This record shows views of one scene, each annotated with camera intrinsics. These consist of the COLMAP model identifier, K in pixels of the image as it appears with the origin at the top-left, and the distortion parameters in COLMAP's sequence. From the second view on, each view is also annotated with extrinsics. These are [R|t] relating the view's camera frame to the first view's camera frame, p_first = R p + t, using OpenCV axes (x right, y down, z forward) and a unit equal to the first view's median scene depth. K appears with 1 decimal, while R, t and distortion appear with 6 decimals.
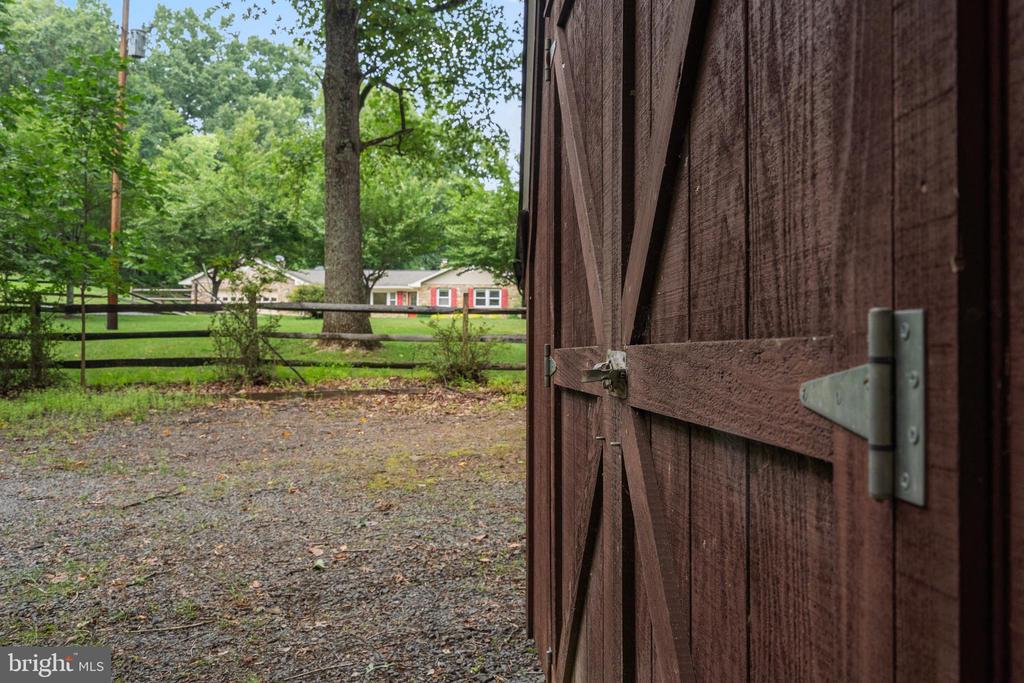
lens RADIAL K [[906.5, 0, 510.2], [0, 906.5, 340.0], [0, 0, 1]] dist [-0.011162, 0.000069]
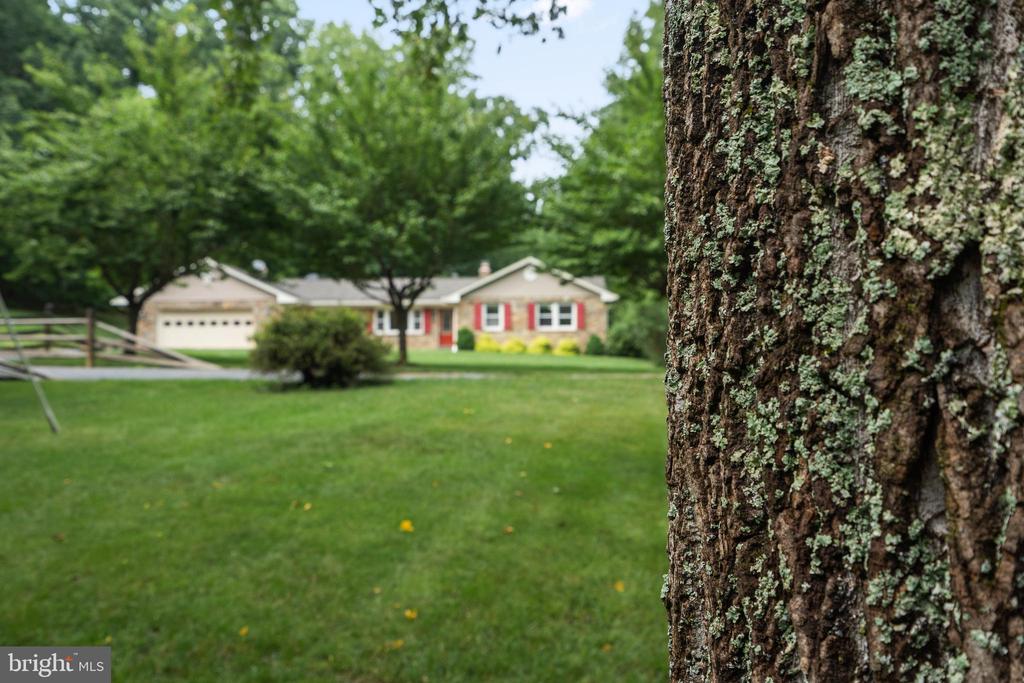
lens RADIAL K [[985.0, 0, 514.9], [0, 985.0, 343.5], [0, 0, 1]] dist [-0.001705, 0.000000]
pose [[0.999837, -0.017752, -0.003356, -0.089629], [0.017723, 0.999807, -0.008442, -0.032013], [0.003506, 0.008381, 0.999959, 0.409075]]
